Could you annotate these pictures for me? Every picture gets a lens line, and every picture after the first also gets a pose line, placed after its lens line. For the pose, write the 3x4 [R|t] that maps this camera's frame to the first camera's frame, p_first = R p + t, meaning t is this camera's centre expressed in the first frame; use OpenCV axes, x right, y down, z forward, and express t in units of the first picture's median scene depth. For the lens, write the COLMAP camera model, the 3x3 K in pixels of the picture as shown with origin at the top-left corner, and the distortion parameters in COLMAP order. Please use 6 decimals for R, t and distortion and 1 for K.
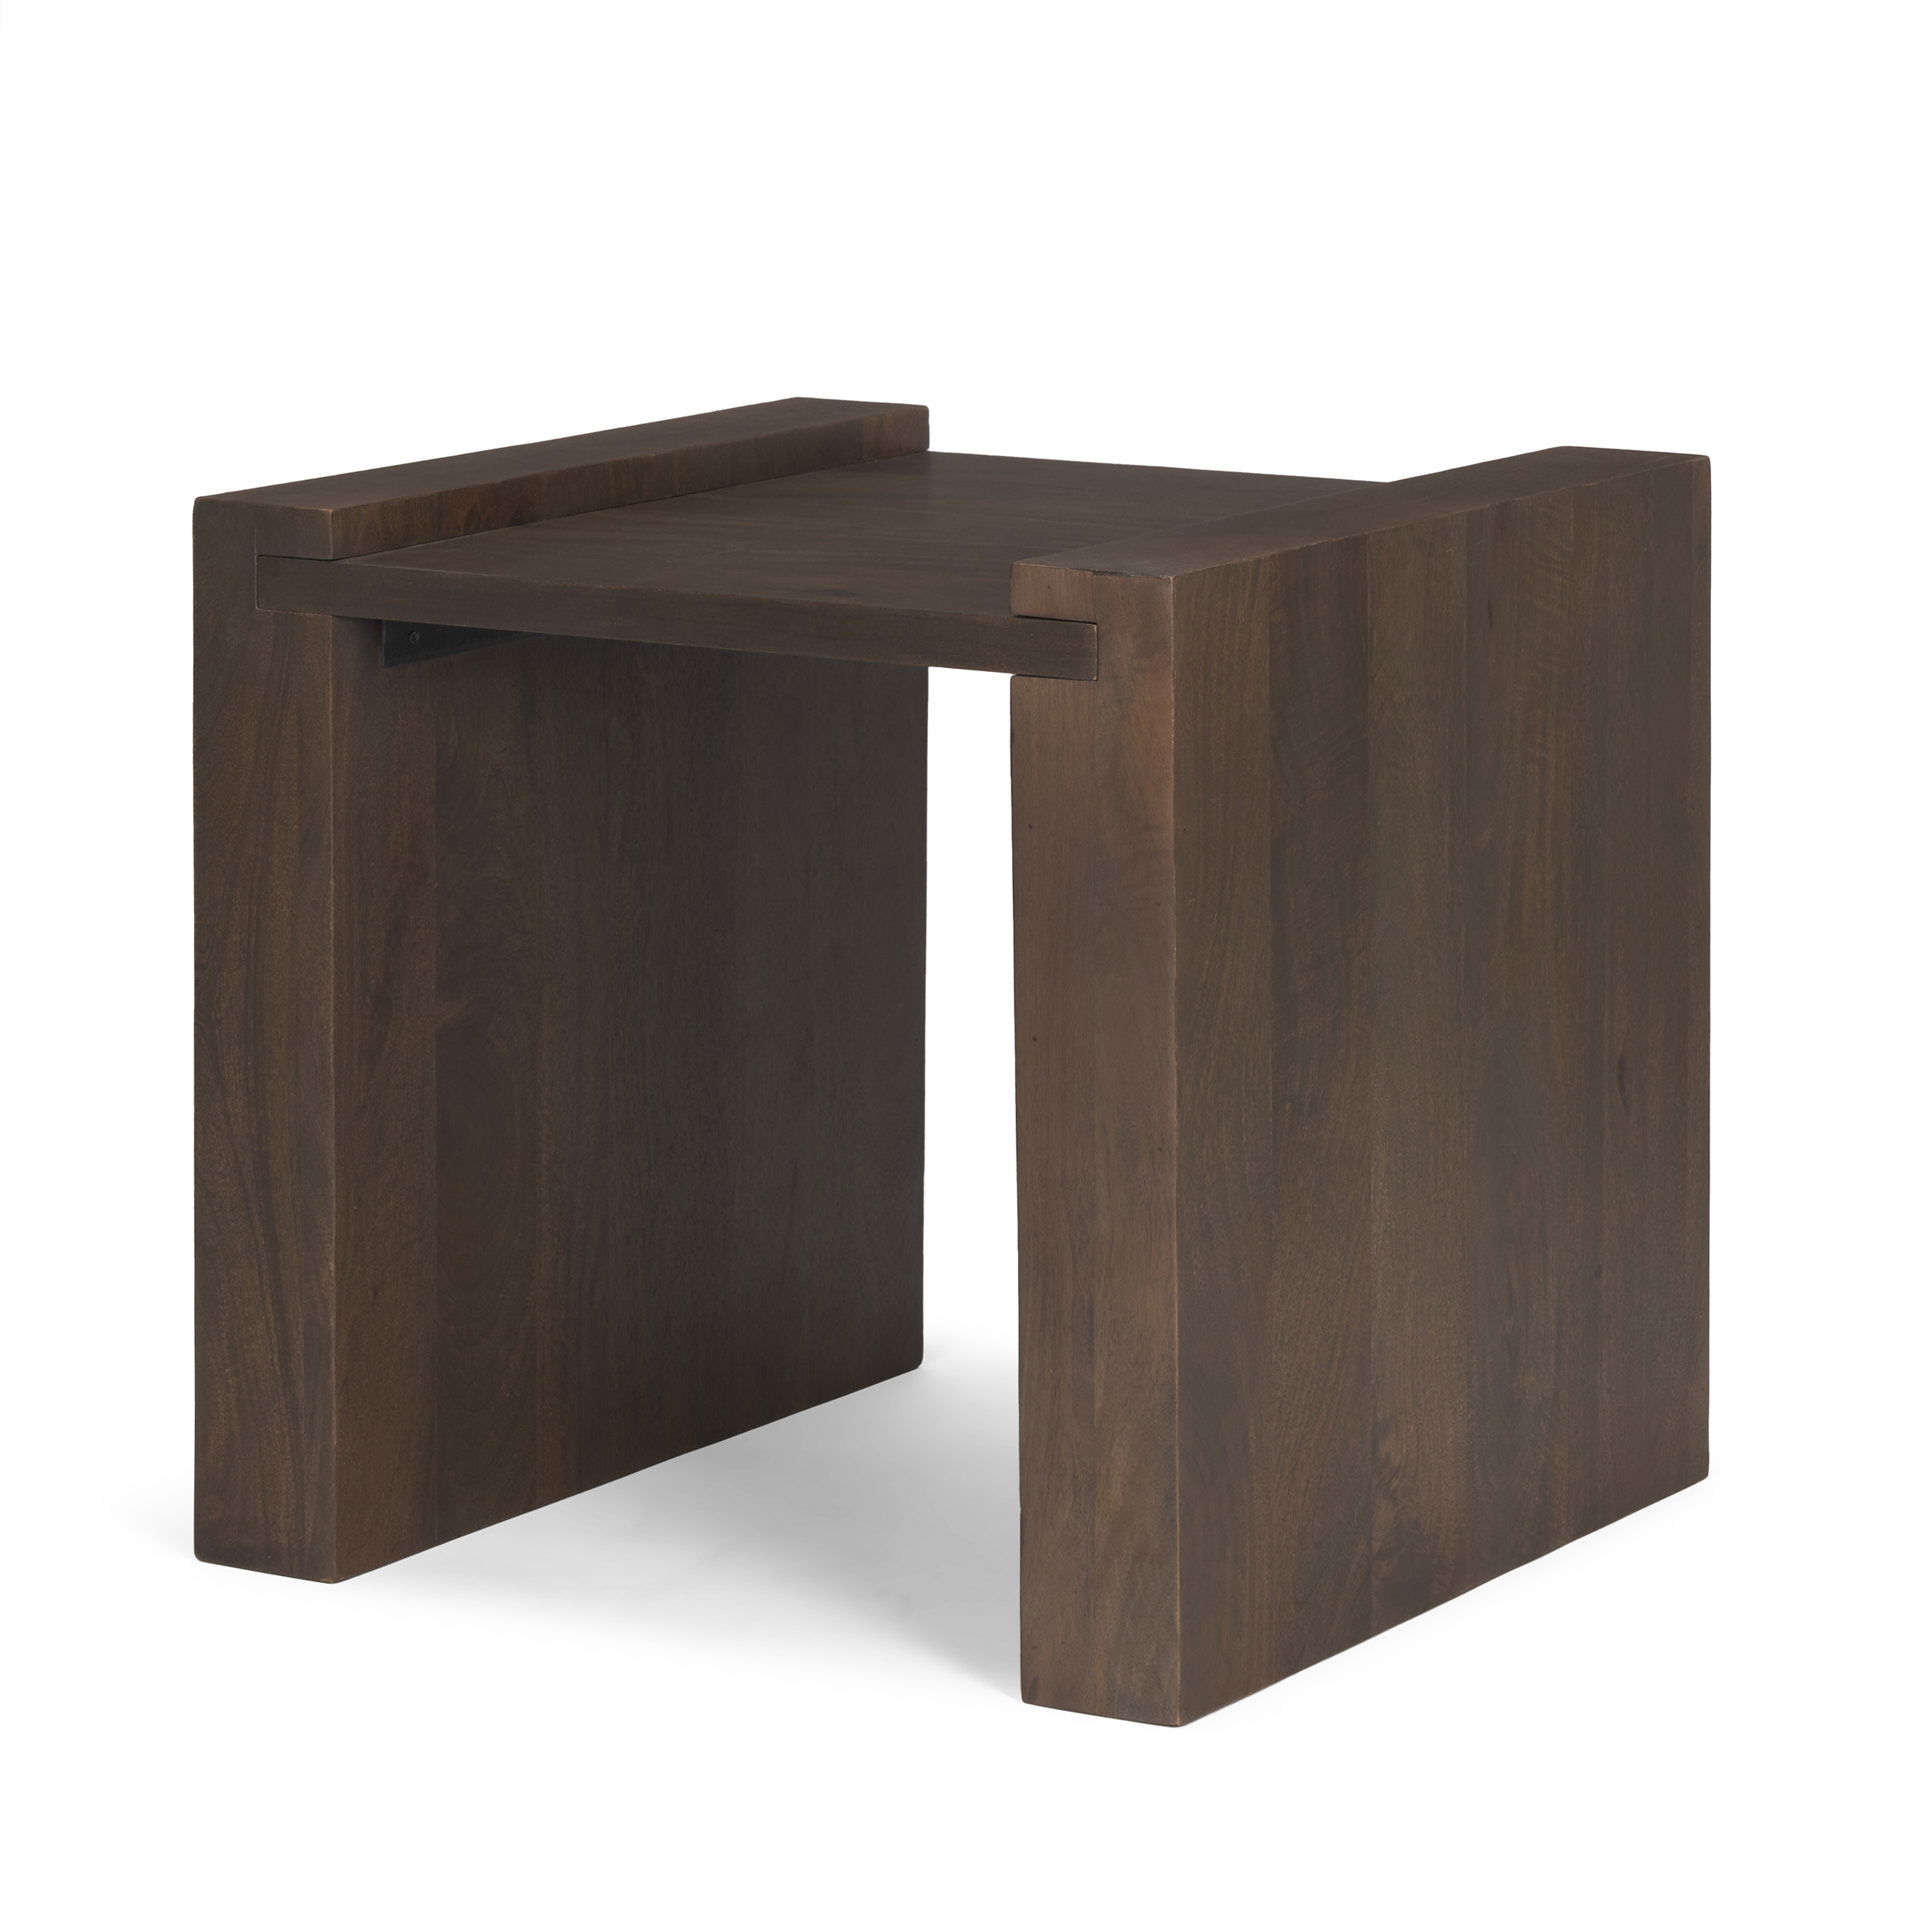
lens RADIAL K [[6915.6, 0, 960.0], [0, 6915.6, 960.0], [0, 0, 1]] dist [0.095840, 2.417740]
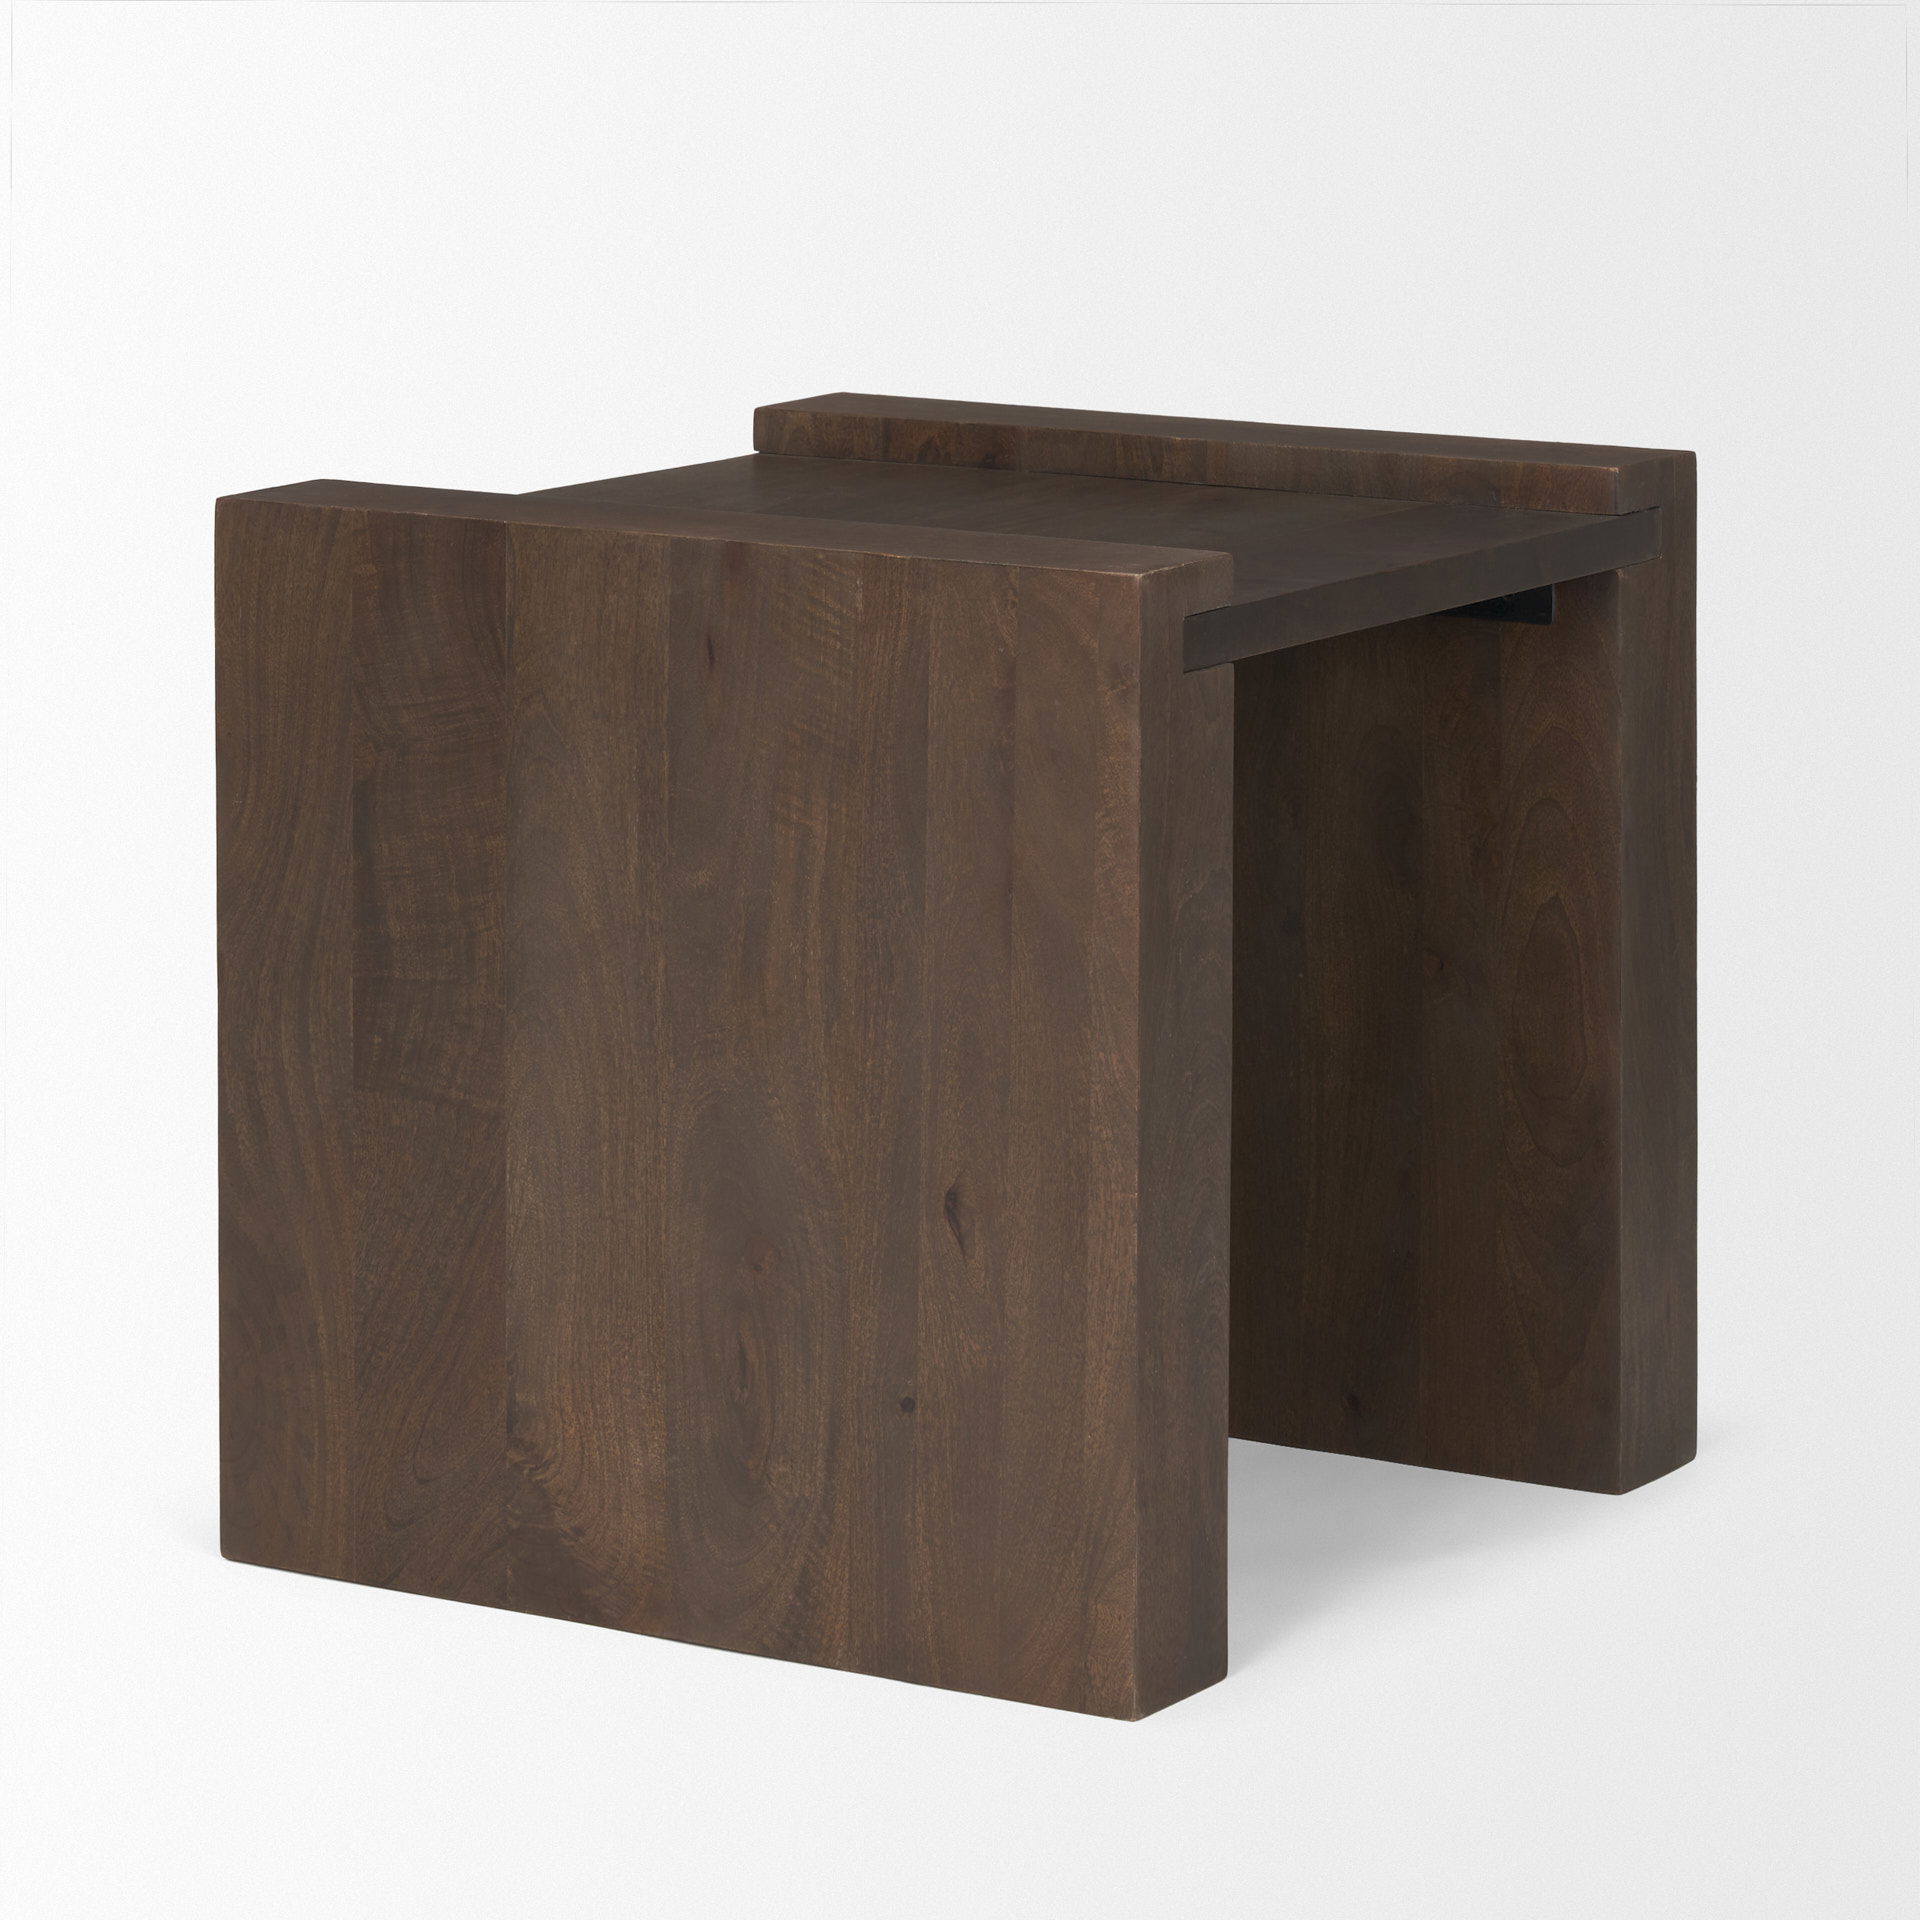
lens RADIAL K [[7721.9, 0, 960.0], [0, 7721.9, 960.0], [0, 0, 1]] dist [0.066484, 6.179964]
pose [[0.020693, 0.189822, -0.981600, 1.101324], [-0.191328, 0.964417, 0.182466, -0.203625], [0.981308, 0.184032, 0.056275, 0.938004]]
